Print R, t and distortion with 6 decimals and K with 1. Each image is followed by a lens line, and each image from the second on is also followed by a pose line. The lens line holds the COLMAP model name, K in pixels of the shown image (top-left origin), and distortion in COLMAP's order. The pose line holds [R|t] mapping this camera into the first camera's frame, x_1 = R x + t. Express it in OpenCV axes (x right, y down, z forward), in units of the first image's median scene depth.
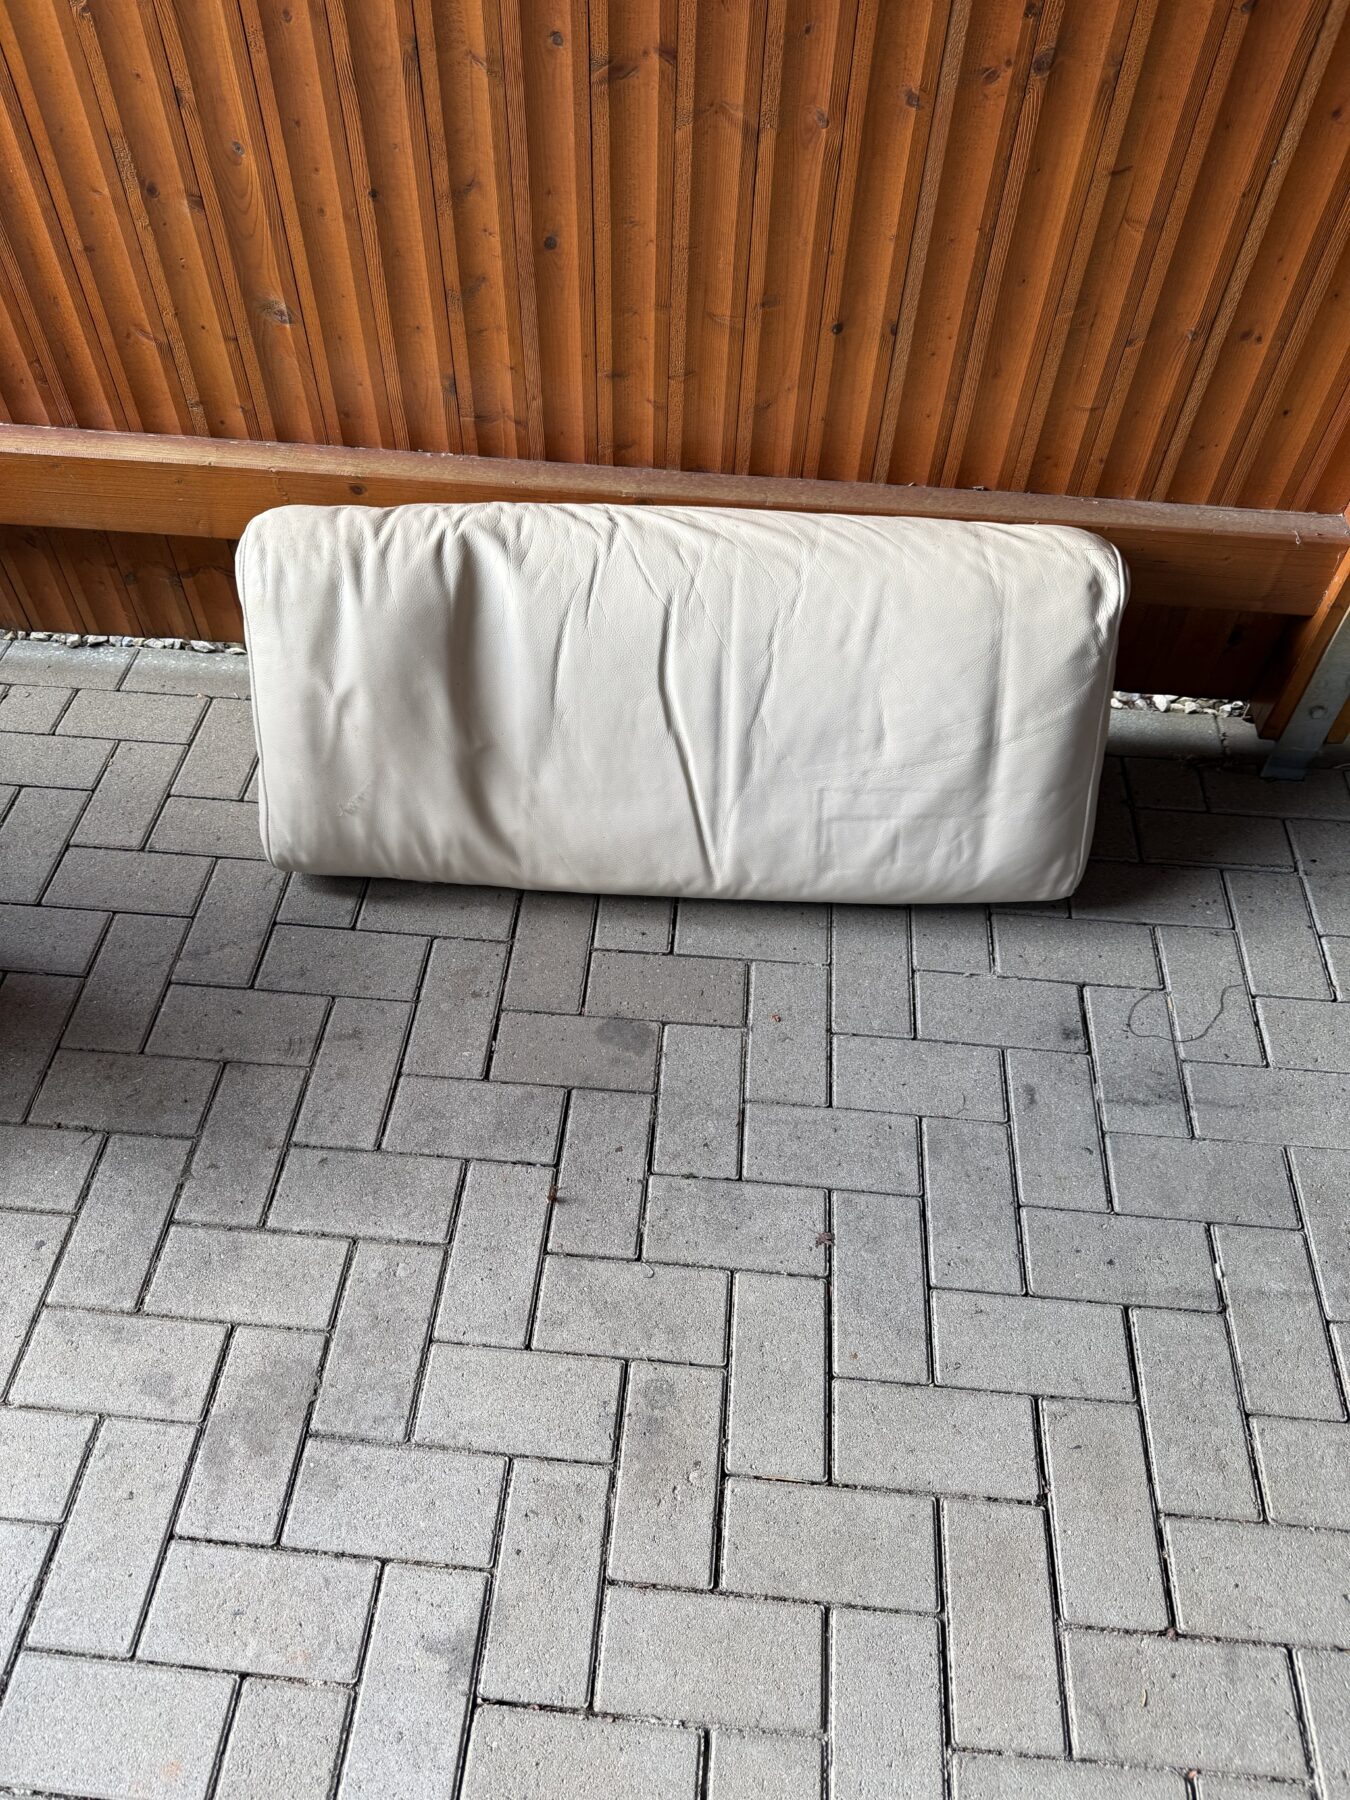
lens RADIAL K [[1247.9, 0, 679.1], [0, 1247.9, 893.9], [0, 0, 1]] dist [0.000167, -0.003693]
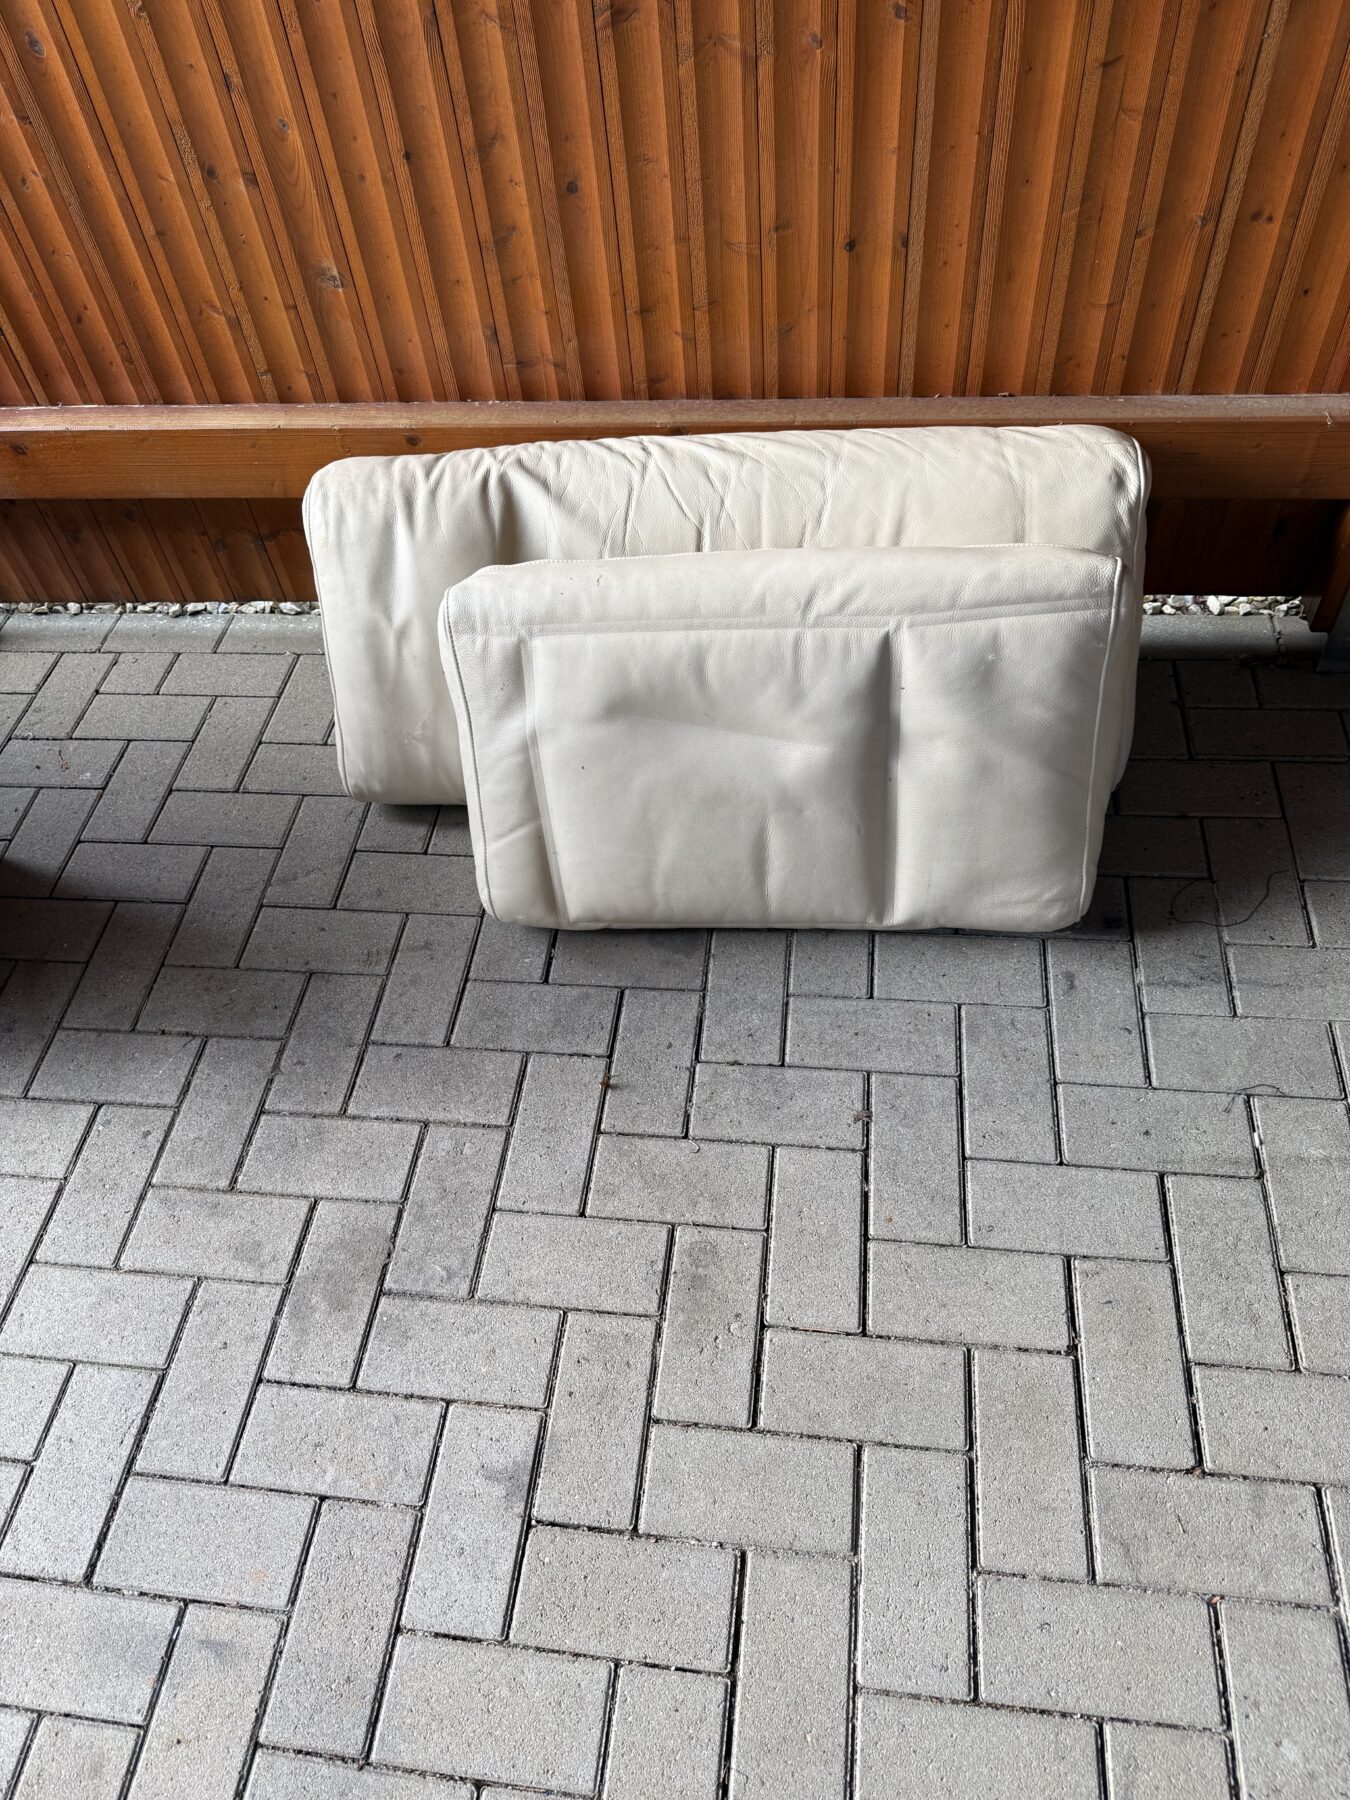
lens RADIAL K [[1253.0, 0, 694.9], [0, 1253.0, 899.1], [0, 0, 1]] dist [0.025229, -0.032605]
pose [[0.994419, -0.036507, -0.098984, 0.087796], [0.036393, 0.999333, -0.002951, 0.094283], [0.099025, -0.000668, 0.995085, -0.059590]]
